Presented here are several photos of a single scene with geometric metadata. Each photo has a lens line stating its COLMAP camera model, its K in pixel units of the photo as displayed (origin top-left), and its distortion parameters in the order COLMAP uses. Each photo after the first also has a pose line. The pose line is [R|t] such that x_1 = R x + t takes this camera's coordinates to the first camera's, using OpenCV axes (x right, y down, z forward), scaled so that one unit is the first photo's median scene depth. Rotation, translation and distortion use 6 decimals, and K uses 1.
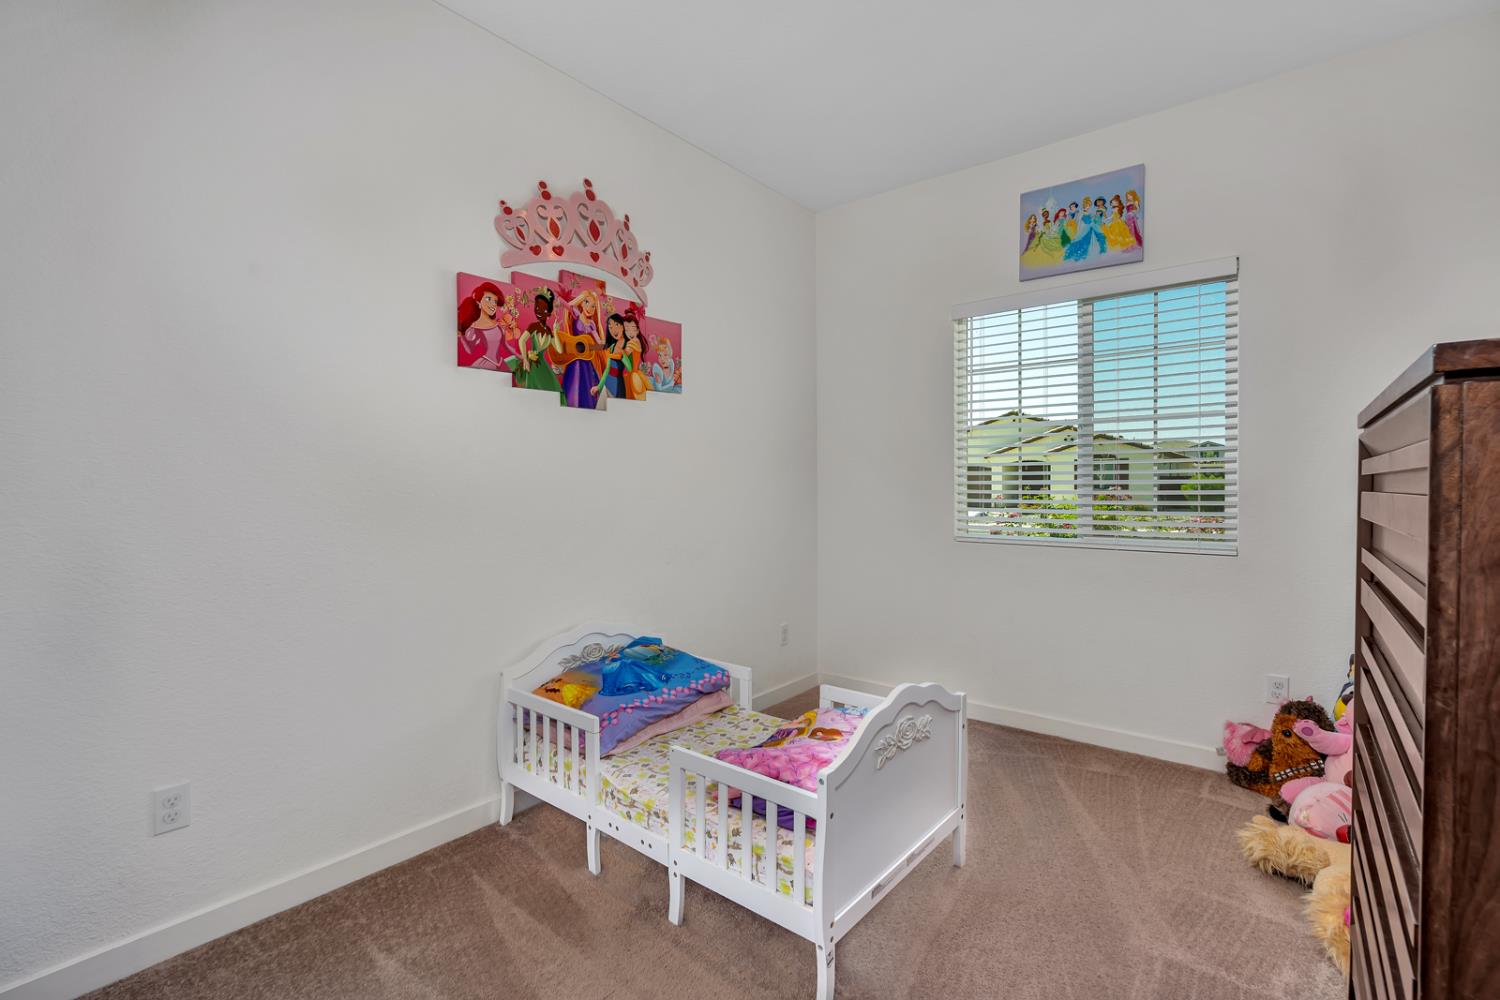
lens RADIAL K [[685.2, 0, 754.5], [0, 685.2, 493.1], [0, 0, 1]] dist [-0.001481, 0.000060]
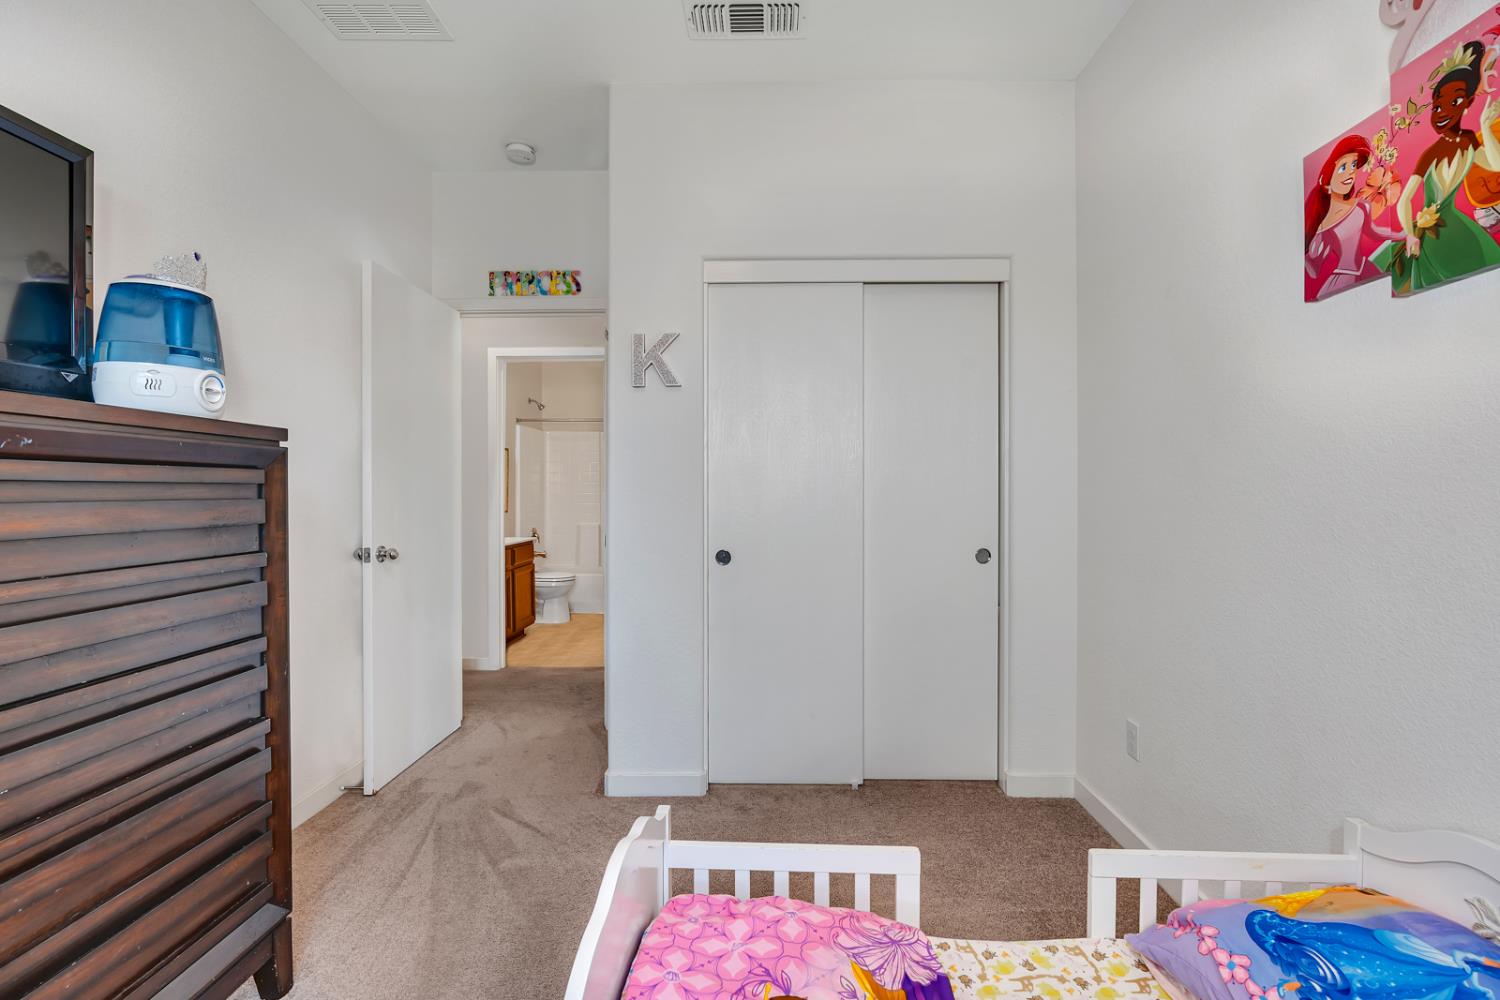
lens RADIAL K [[685.2, 0, 754.5], [0, 685.2, 493.1], [0, 0, 1]] dist [-0.001481, 0.000060]
pose [[-0.798369, 0.002662, -0.602162, 0.349019], [-0.007632, 0.999865, 0.014540, -0.012079], [0.602120, 0.016204, -0.798241, 1.130403]]
